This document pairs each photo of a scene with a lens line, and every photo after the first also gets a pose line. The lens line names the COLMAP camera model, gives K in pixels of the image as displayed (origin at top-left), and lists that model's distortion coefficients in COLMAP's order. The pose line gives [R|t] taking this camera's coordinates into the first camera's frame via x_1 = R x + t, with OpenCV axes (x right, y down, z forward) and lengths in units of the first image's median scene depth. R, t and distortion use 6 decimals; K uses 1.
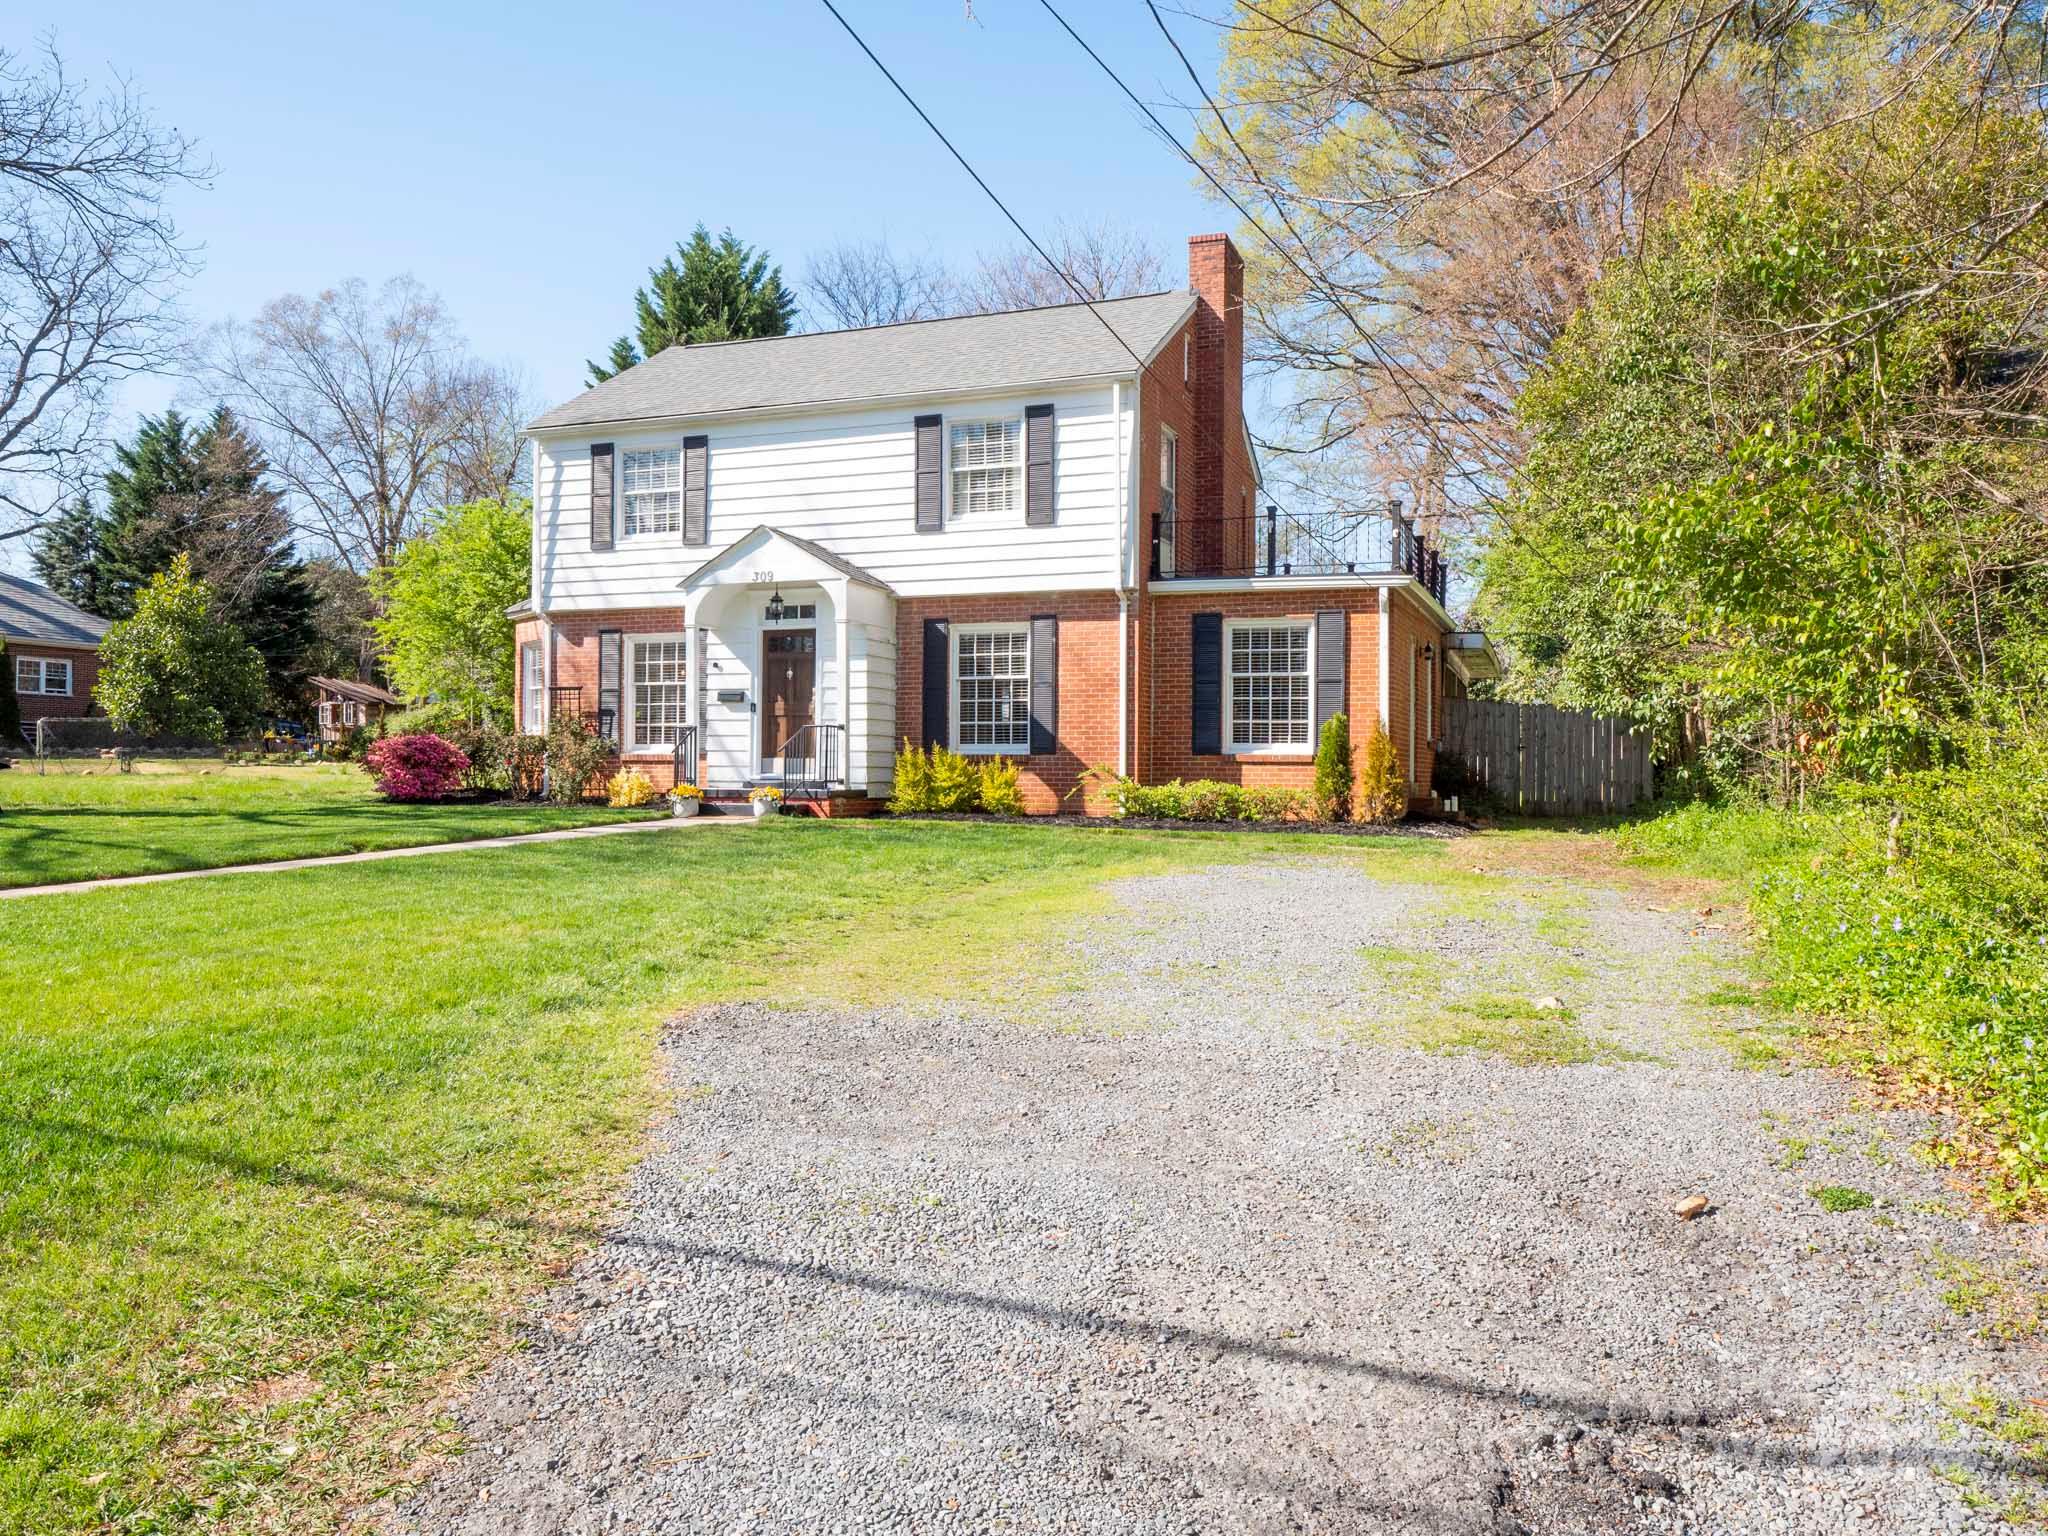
lens RADIAL K [[1542.4, 0, 1024.0], [0, 1542.4, 768.0], [0, 0, 1]] dist [0.007895, 0.002463]
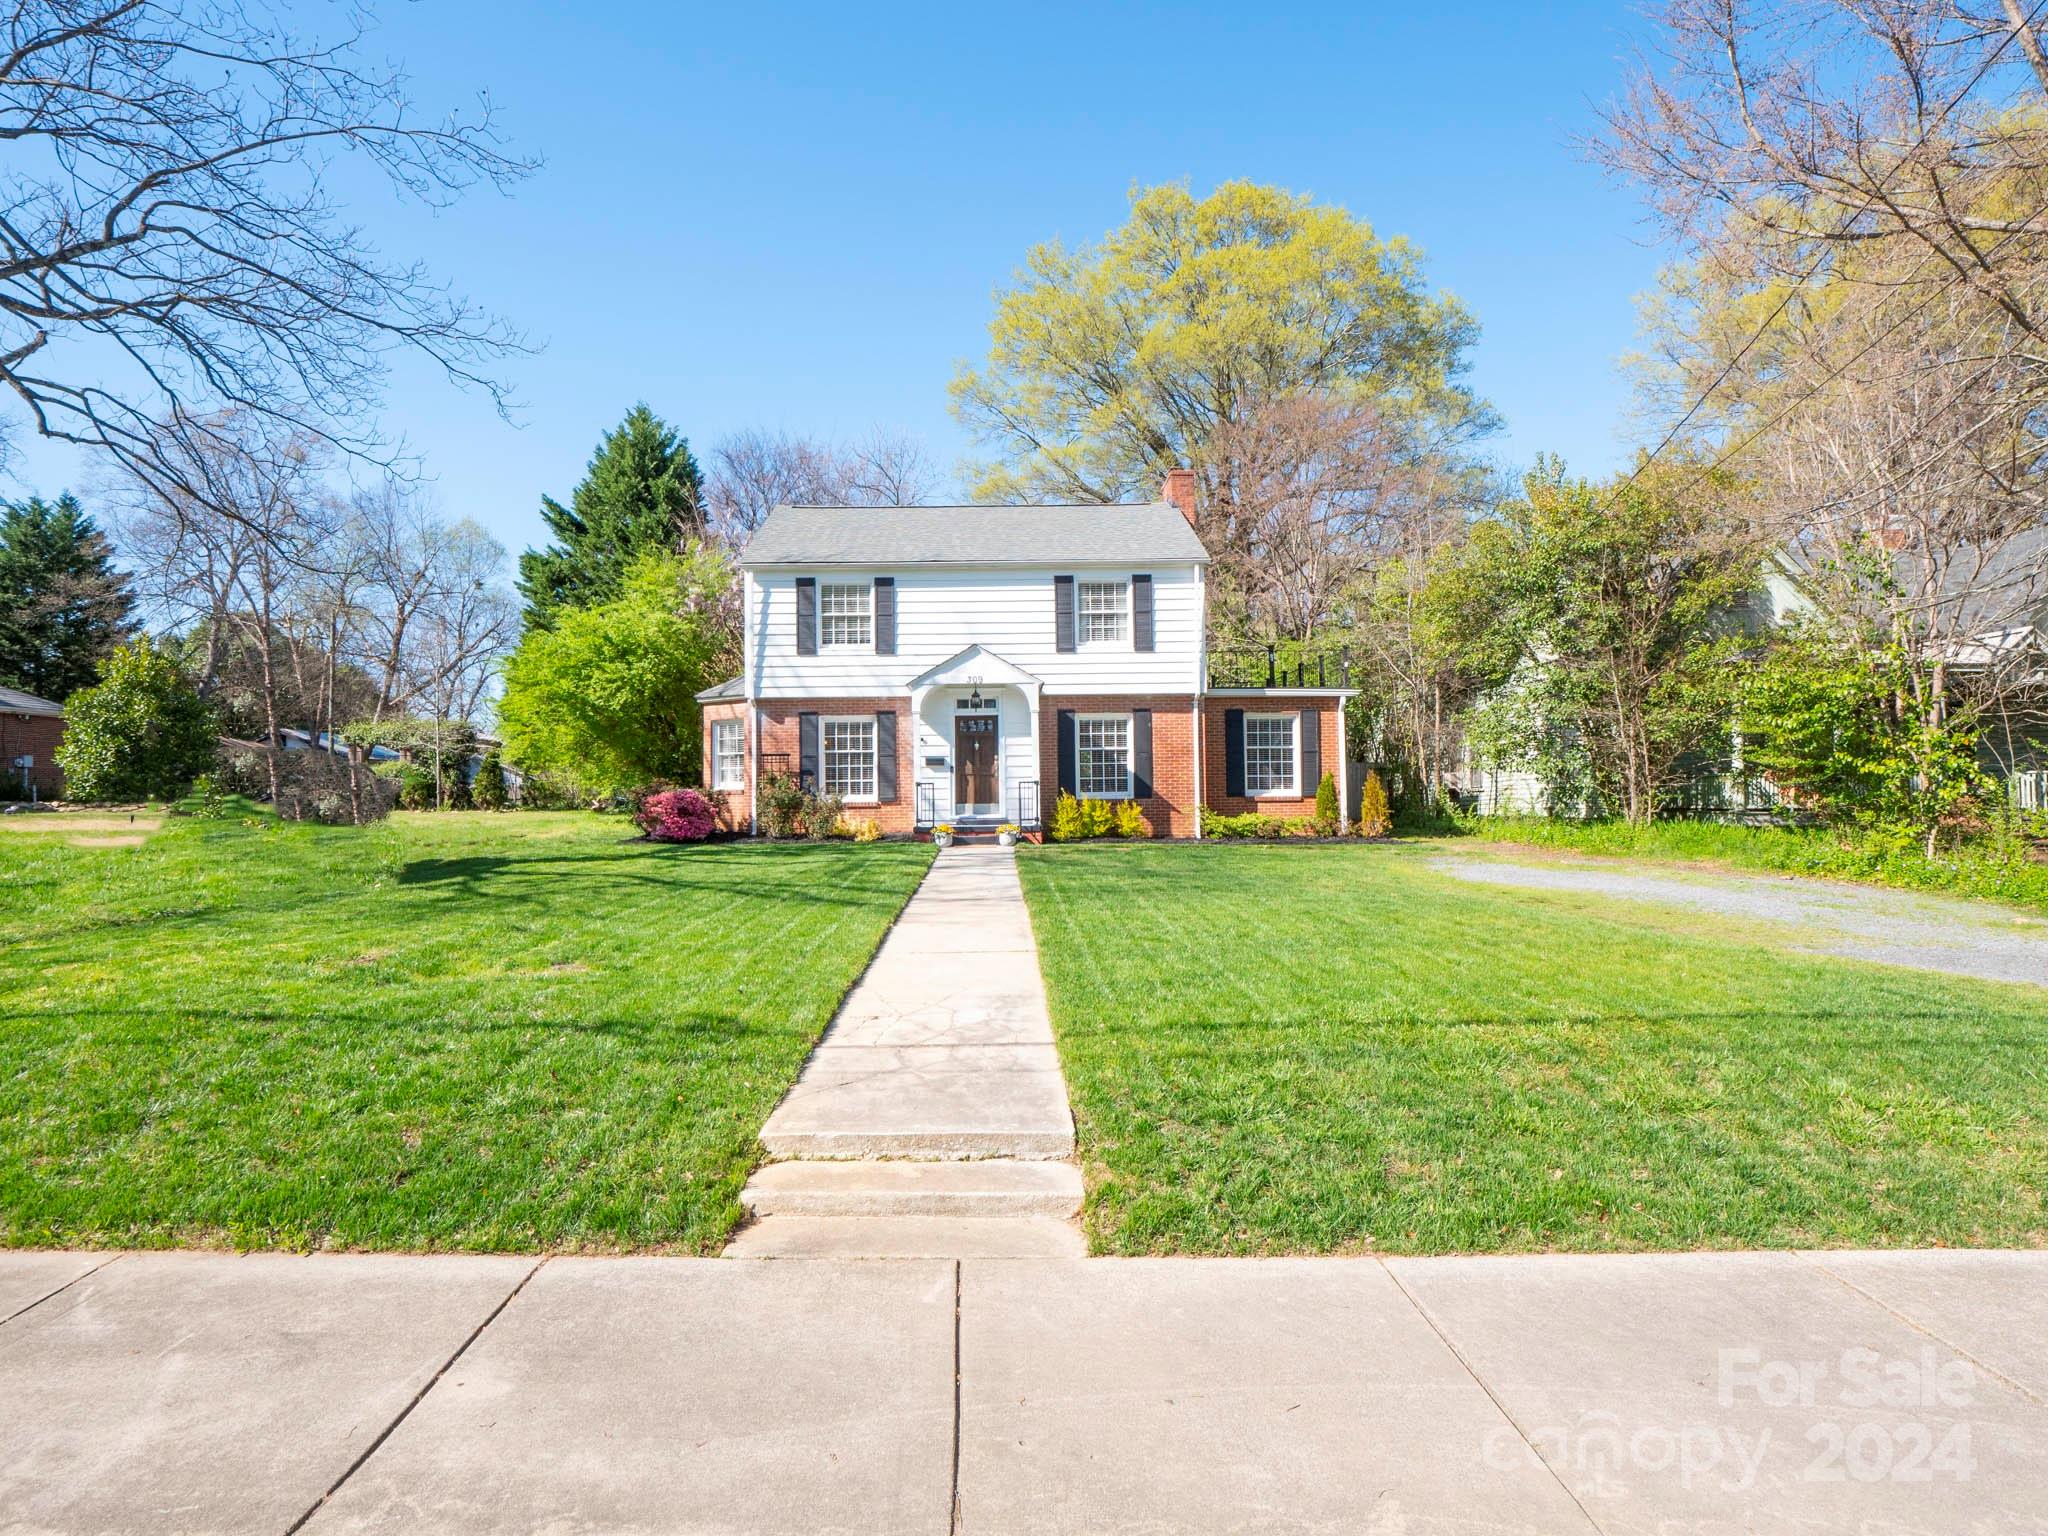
lens RADIAL K [[1075.1, 0, 1024.0], [0, 1075.1, 768.0], [0, 0, 1]] dist [-0.005183, -0.000952]
pose [[0.921888, -0.006410, 0.387404, -0.507013], [0.016699, 0.999591, -0.023199, -0.015887], [-0.387097, 0.027856, 0.921618, 0.047125]]
